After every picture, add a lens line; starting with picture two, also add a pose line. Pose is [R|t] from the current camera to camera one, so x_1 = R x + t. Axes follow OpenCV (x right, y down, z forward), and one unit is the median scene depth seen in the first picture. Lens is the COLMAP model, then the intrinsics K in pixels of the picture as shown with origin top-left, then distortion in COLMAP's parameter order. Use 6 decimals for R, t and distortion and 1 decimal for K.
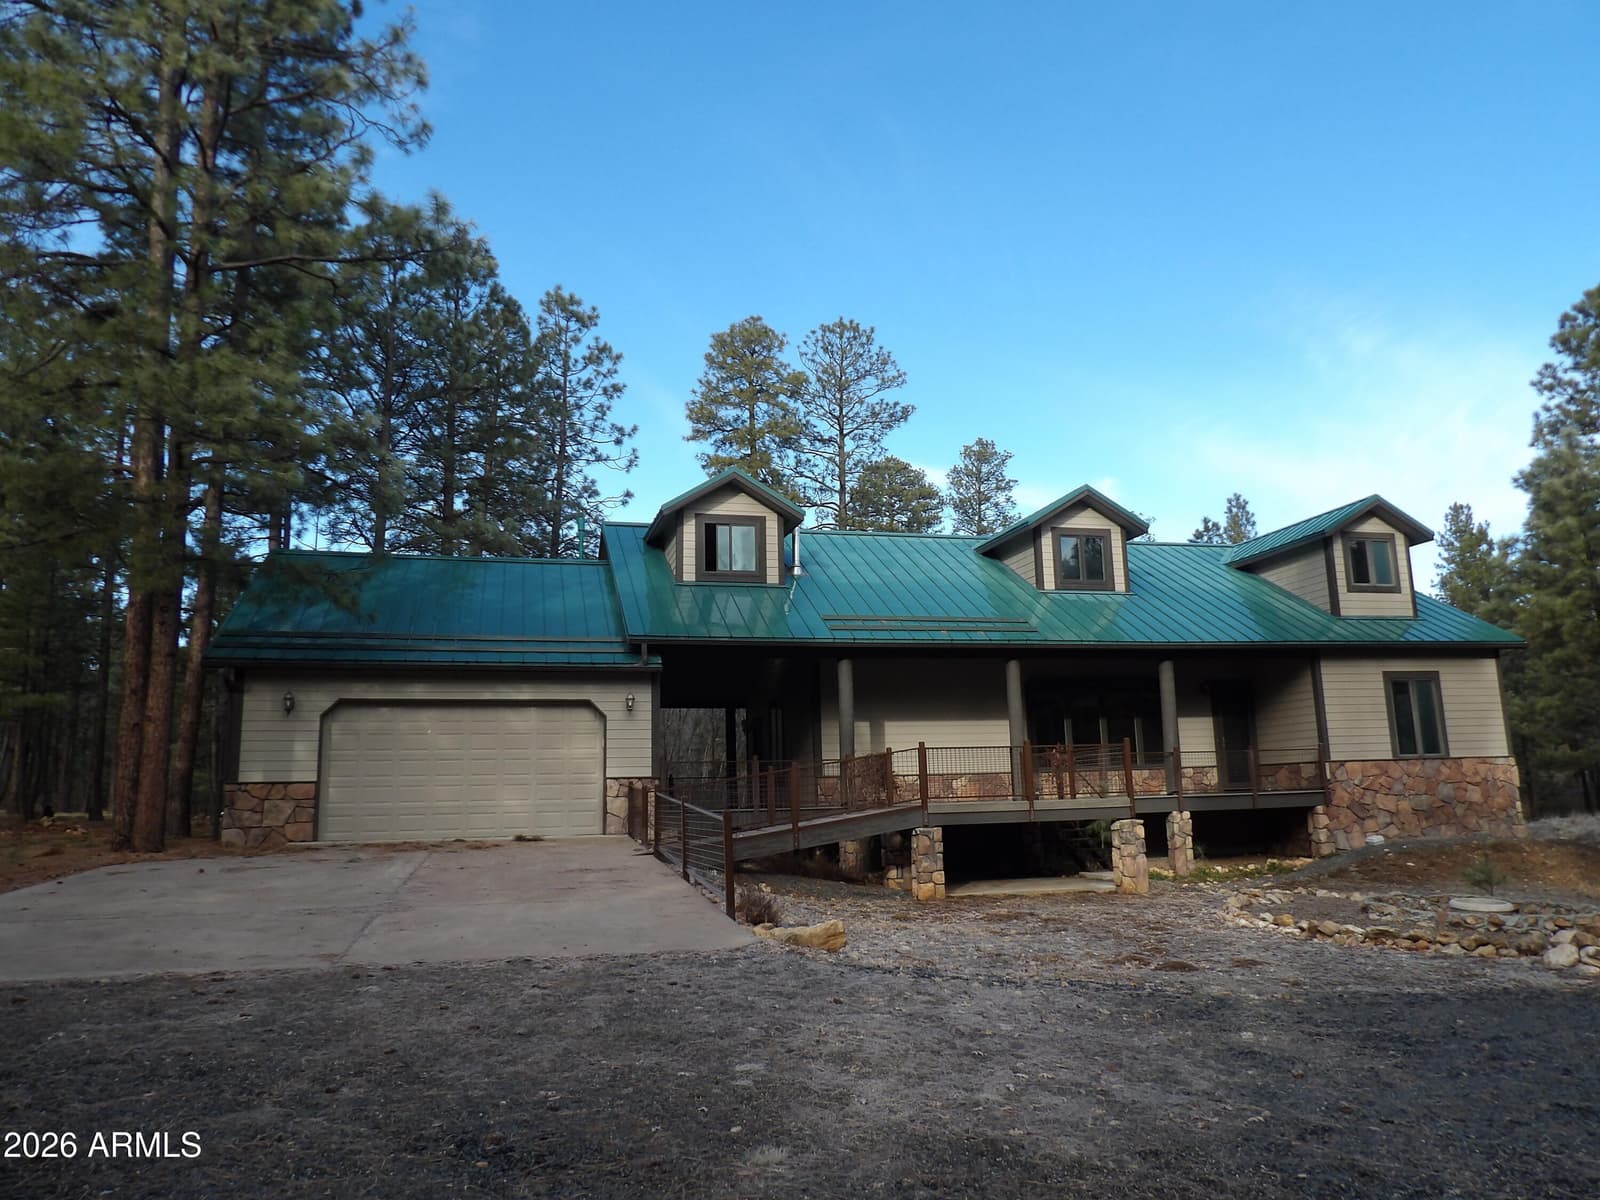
lens RADIAL K [[1090.1, 0, 826.1], [0, 1090.1, 595.7], [0, 0, 1]] dist [-0.005715, 0.000573]
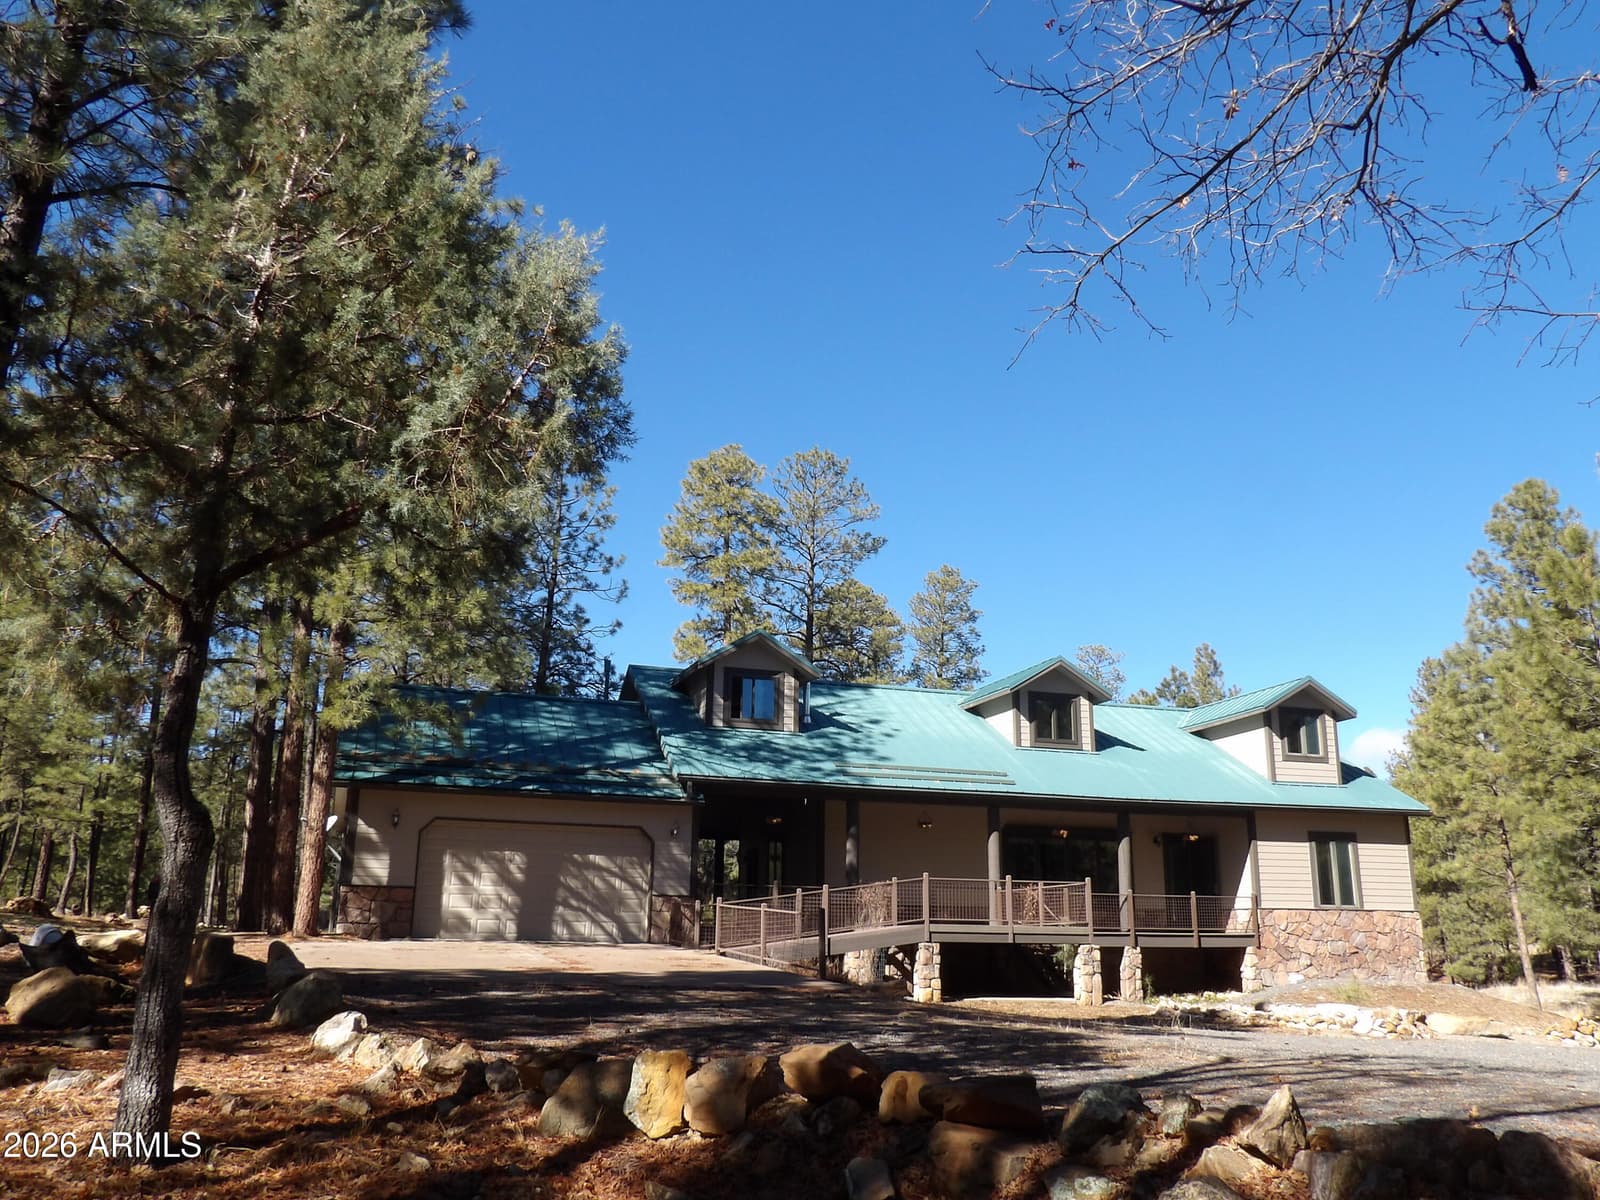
lens RADIAL K [[1224.9, 0, 838.9], [0, 1224.9, 601.3], [0, 0, 1]] dist [-0.028194, -0.000219]
pose [[0.996574, 0.056573, 0.060331, -0.044007], [-0.050475, 0.993884, -0.098218, -0.012334], [-0.065518, 0.094836, 0.993335, -0.158859]]
